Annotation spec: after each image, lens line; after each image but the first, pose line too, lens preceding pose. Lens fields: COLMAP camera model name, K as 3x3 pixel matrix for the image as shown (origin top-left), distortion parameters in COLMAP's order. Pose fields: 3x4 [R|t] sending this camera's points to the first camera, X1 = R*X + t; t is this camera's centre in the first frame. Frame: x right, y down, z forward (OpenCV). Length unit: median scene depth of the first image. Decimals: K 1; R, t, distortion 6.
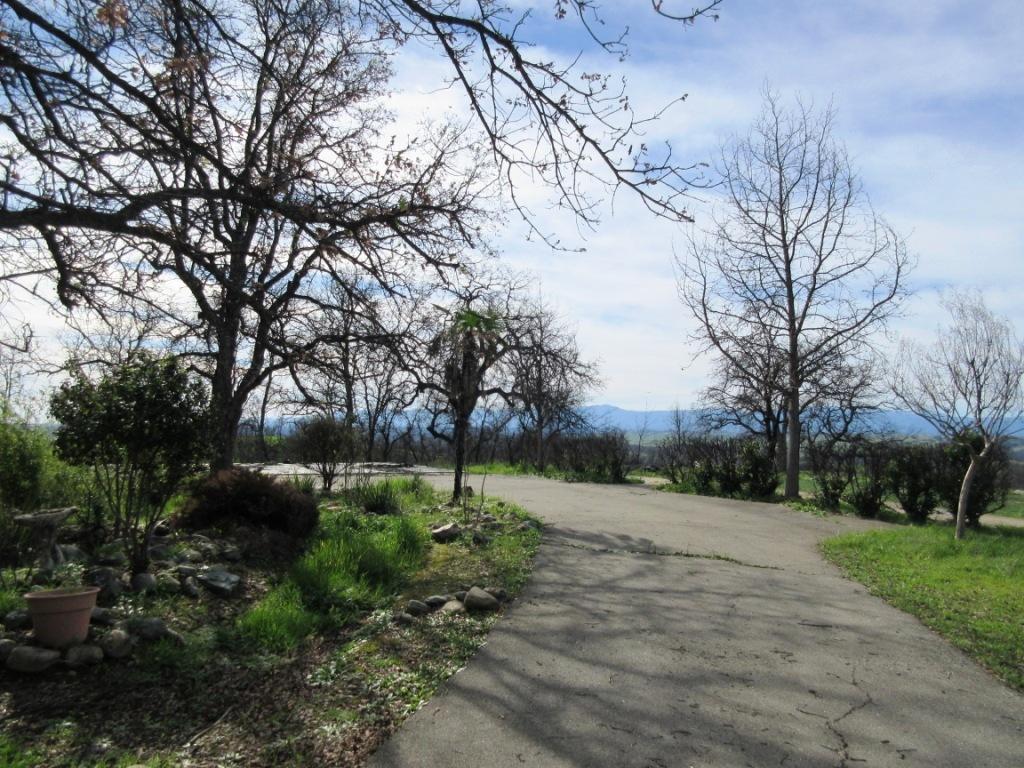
lens RADIAL K [[766.1, 0, 511.8], [0, 766.1, 384.2], [0, 0, 1]] dist [-0.001689, 0.010328]
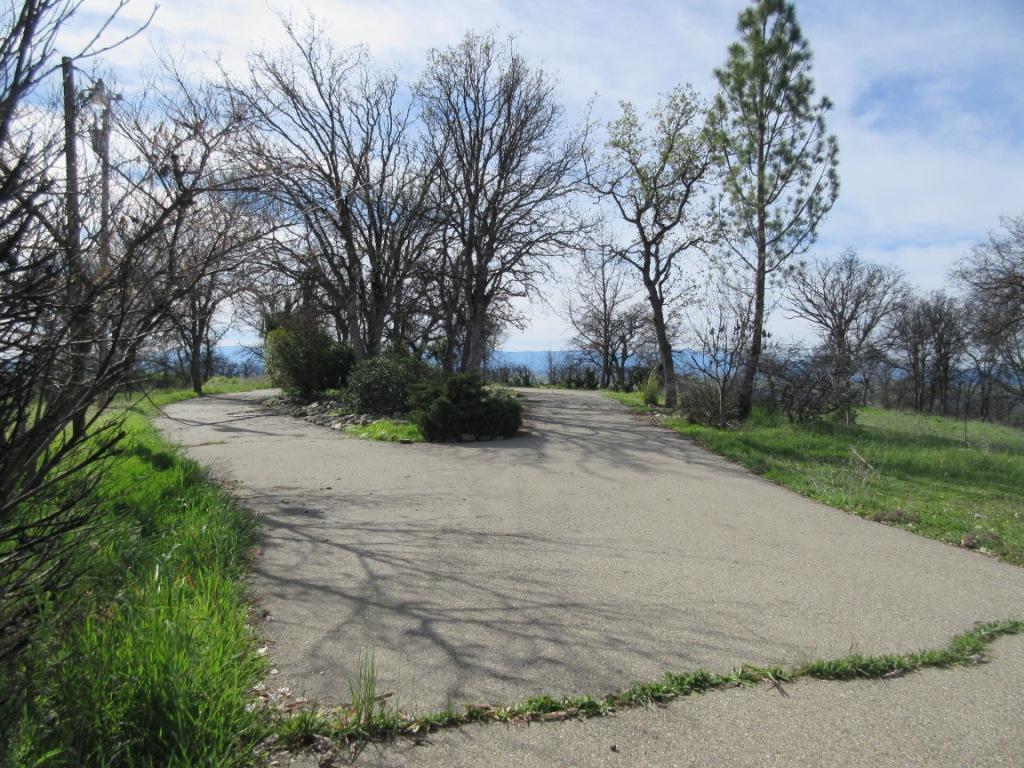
lens RADIAL K [[766.1, 0, 512.2], [0, 766.1, 382.5], [0, 0, 1]] dist [-0.001689, 0.010328]
pose [[0.985152, 0.004473, 0.171626, -0.316923], [-0.017552, 0.997047, 0.074765, -0.046770], [-0.170784, -0.076668, 0.982321, -1.259432]]
